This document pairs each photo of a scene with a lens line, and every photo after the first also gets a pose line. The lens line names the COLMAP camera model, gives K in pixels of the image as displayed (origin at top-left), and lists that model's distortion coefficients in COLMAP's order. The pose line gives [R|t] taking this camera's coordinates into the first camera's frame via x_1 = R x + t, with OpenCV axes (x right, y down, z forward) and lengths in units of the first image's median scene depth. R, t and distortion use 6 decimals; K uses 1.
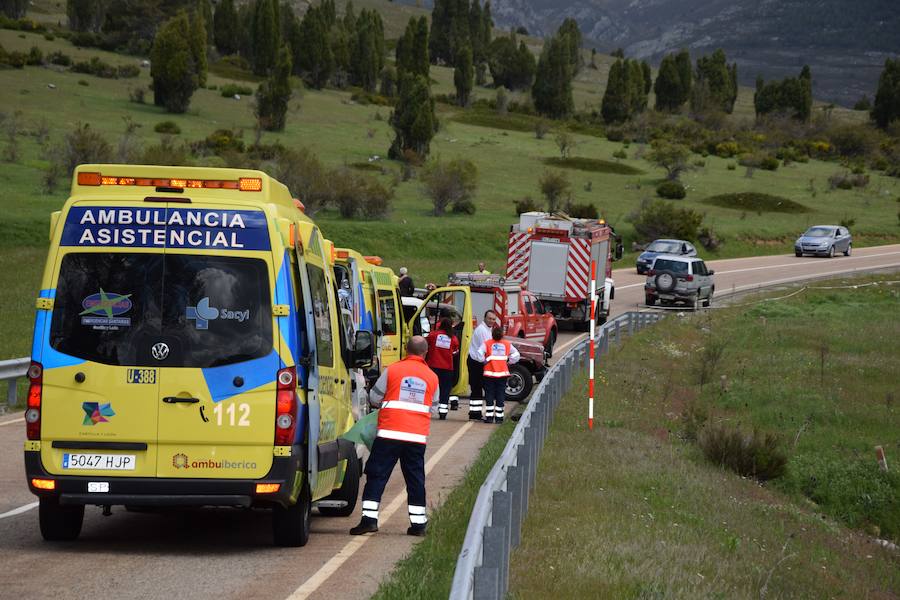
lens RADIAL K [[3016.3, 0, 436.7], [0, 3016.3, 305.9], [0, 0, 1]] dist [1.146399, 0.000000]
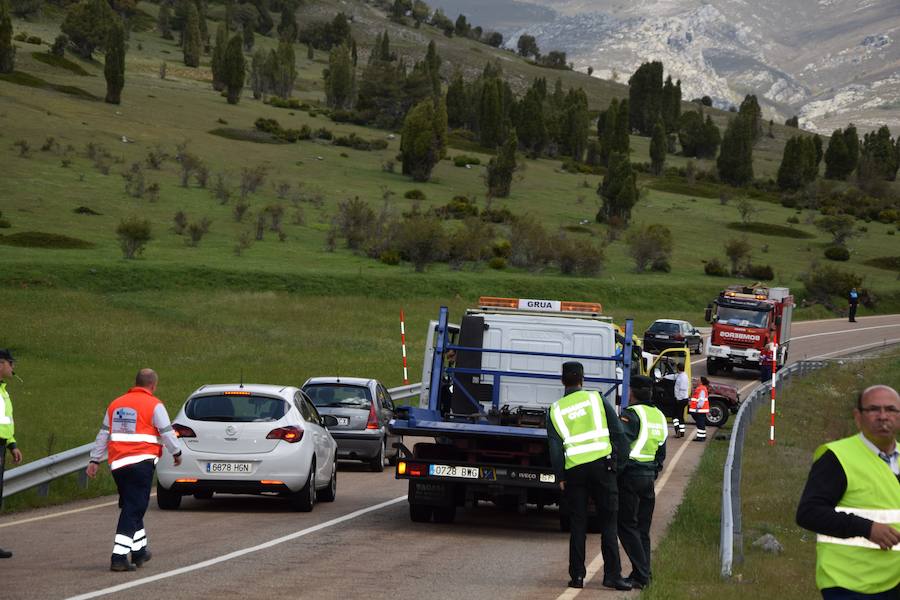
lens RADIAL K [[2729.1, 0, 448.4], [0, 2729.1, 294.6], [0, 0, 1]] dist [0.990833, 0.000000]
pose [[0.997843, 0.019500, -0.062689, -0.005464], [-0.020464, 0.999681, -0.014776, -0.002496], [0.062381, 0.016027, 0.997924, -0.086007]]
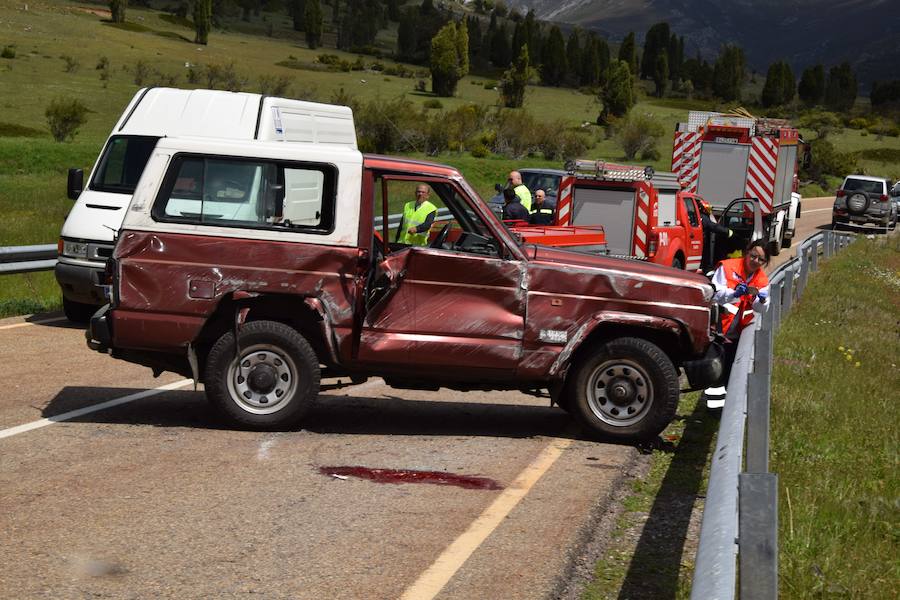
lens RADIAL K [[1743.7, 0, 450.3], [0, 1743.7, 301.6], [0, 0, 1]] dist [0.355696, 0.000000]
pose [[0.993367, 0.009468, -0.114600, 0.008199], [-0.005670, 0.999426, 0.033414, 0.002478], [0.114851, -0.032542, 0.992850, 0.227465]]
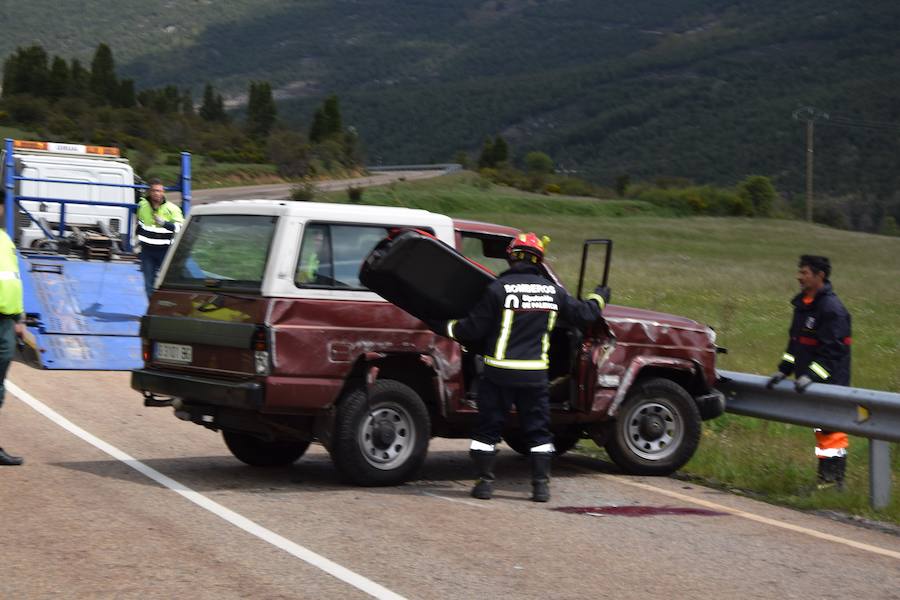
lens RADIAL K [[2233.1, 0, 453.1], [0, 2233.1, 304.3], [0, 0, 1]] dist [0.569718, 0.000000]
pose [[0.926906, -0.026659, 0.374346, -0.029339], [0.018602, 0.999511, 0.025120, 0.000681], [-0.374832, -0.016320, 0.926949, 0.212560]]
